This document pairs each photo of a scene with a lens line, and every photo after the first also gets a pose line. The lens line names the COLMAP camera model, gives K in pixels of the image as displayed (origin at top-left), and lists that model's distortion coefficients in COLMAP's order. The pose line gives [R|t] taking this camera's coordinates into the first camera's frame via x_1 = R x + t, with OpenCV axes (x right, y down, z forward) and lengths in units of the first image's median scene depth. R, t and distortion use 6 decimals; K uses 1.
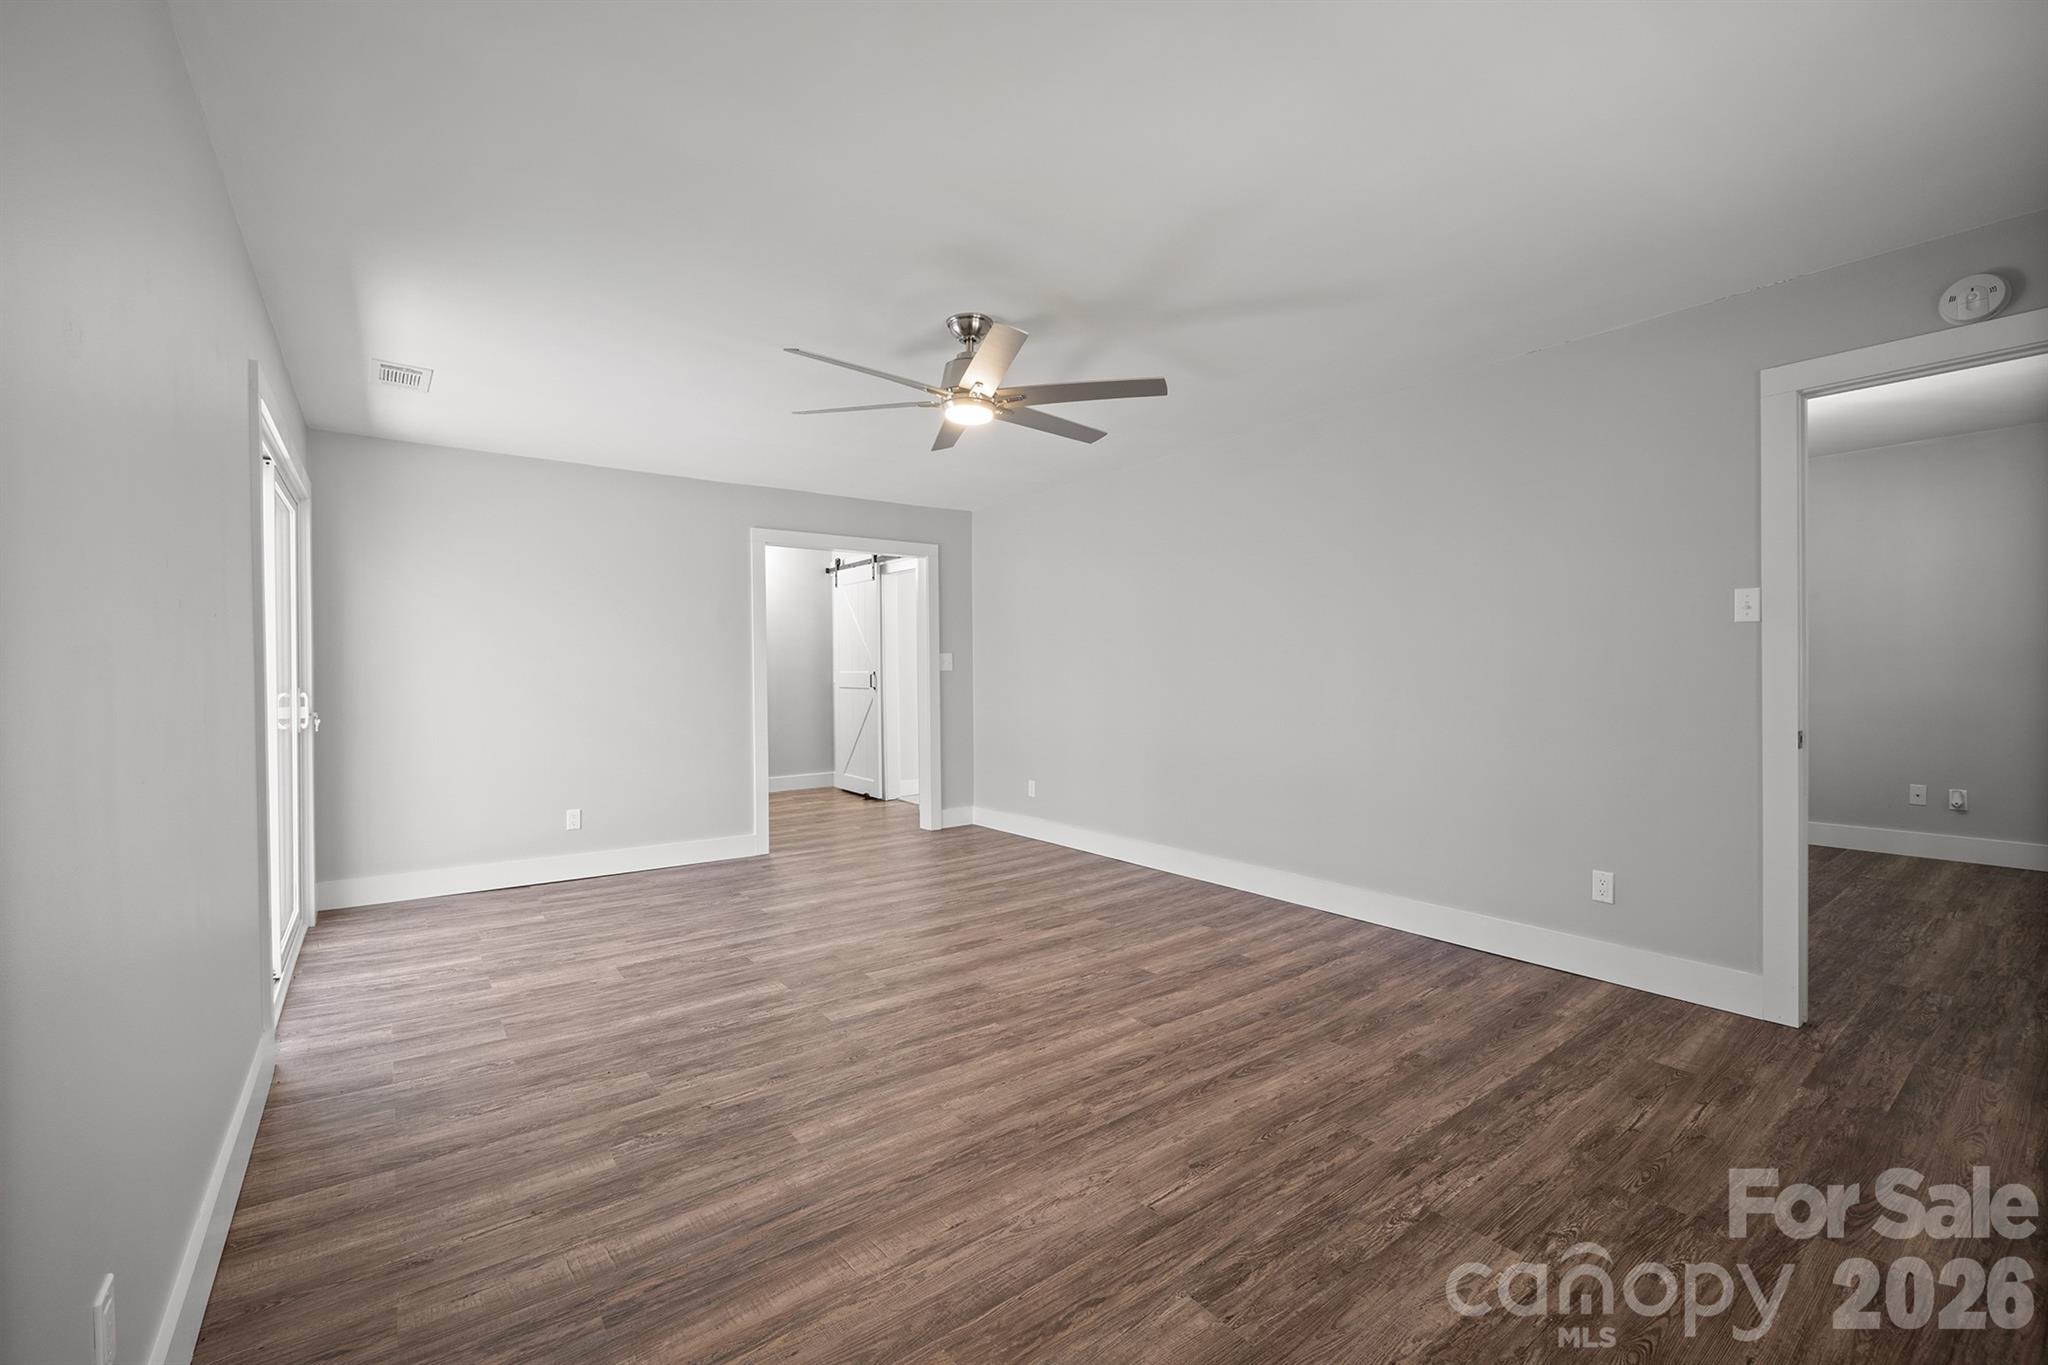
lens RADIAL K [[861.7, 0, 1023.8], [0, 861.7, 670.2], [0, 0, 1]] dist [-0.003940, -0.000803]
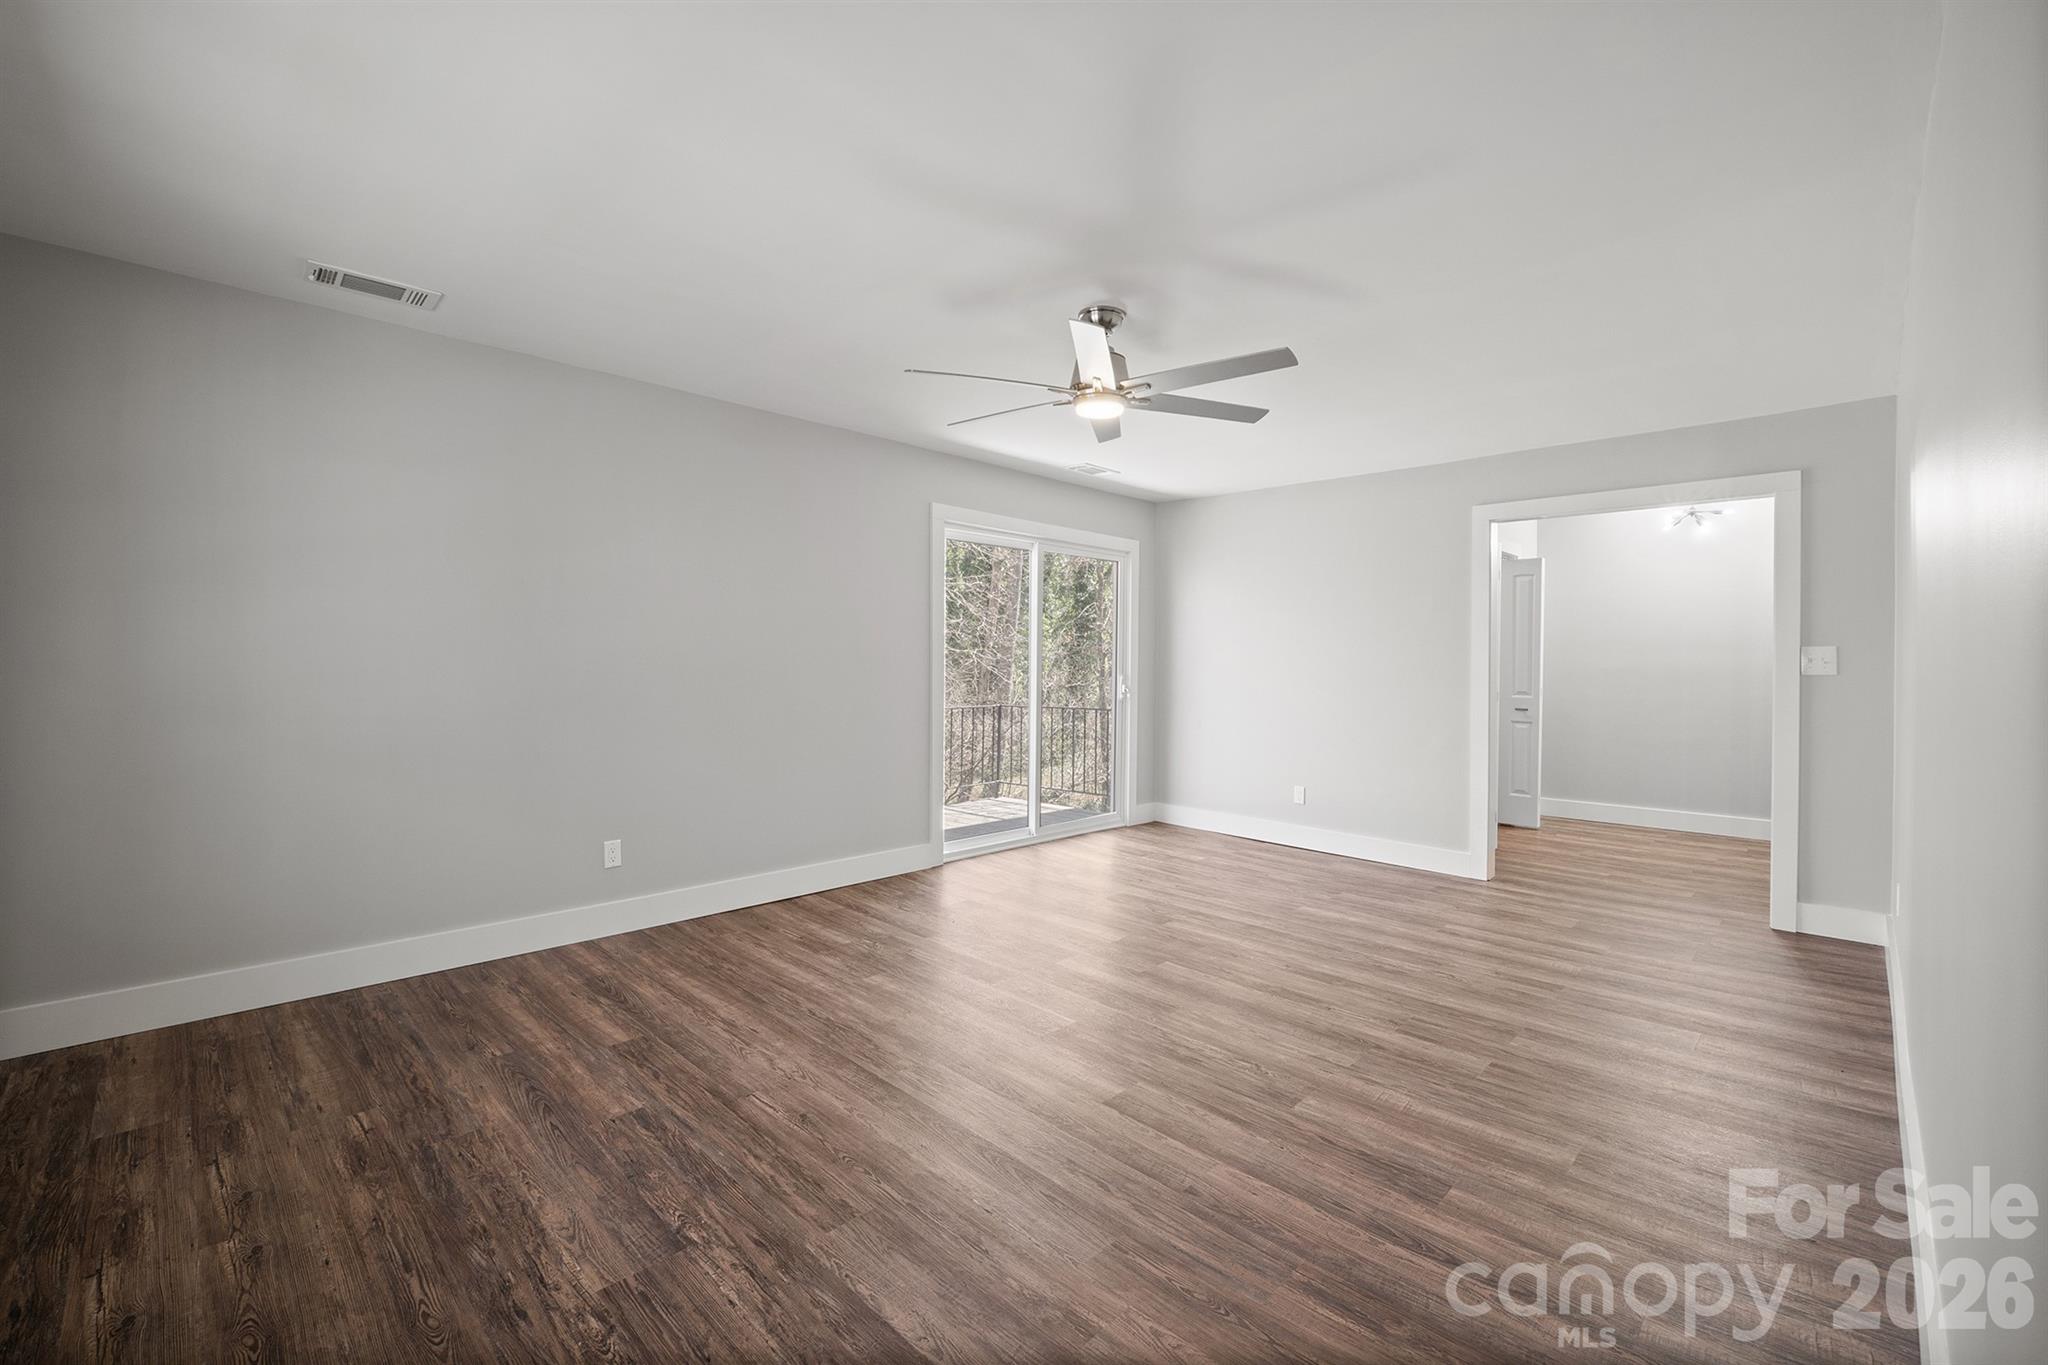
lens RADIAL K [[861.7, 0, 1023.8], [0, 861.7, 670.2], [0, 0, 1]] dist [-0.003940, -0.000803]
pose [[0.137240, 0.017380, -0.990385, 0.831600], [-0.013193, 0.999789, 0.015717, -0.009725], [0.990450, 0.010909, 0.137441, 0.708464]]
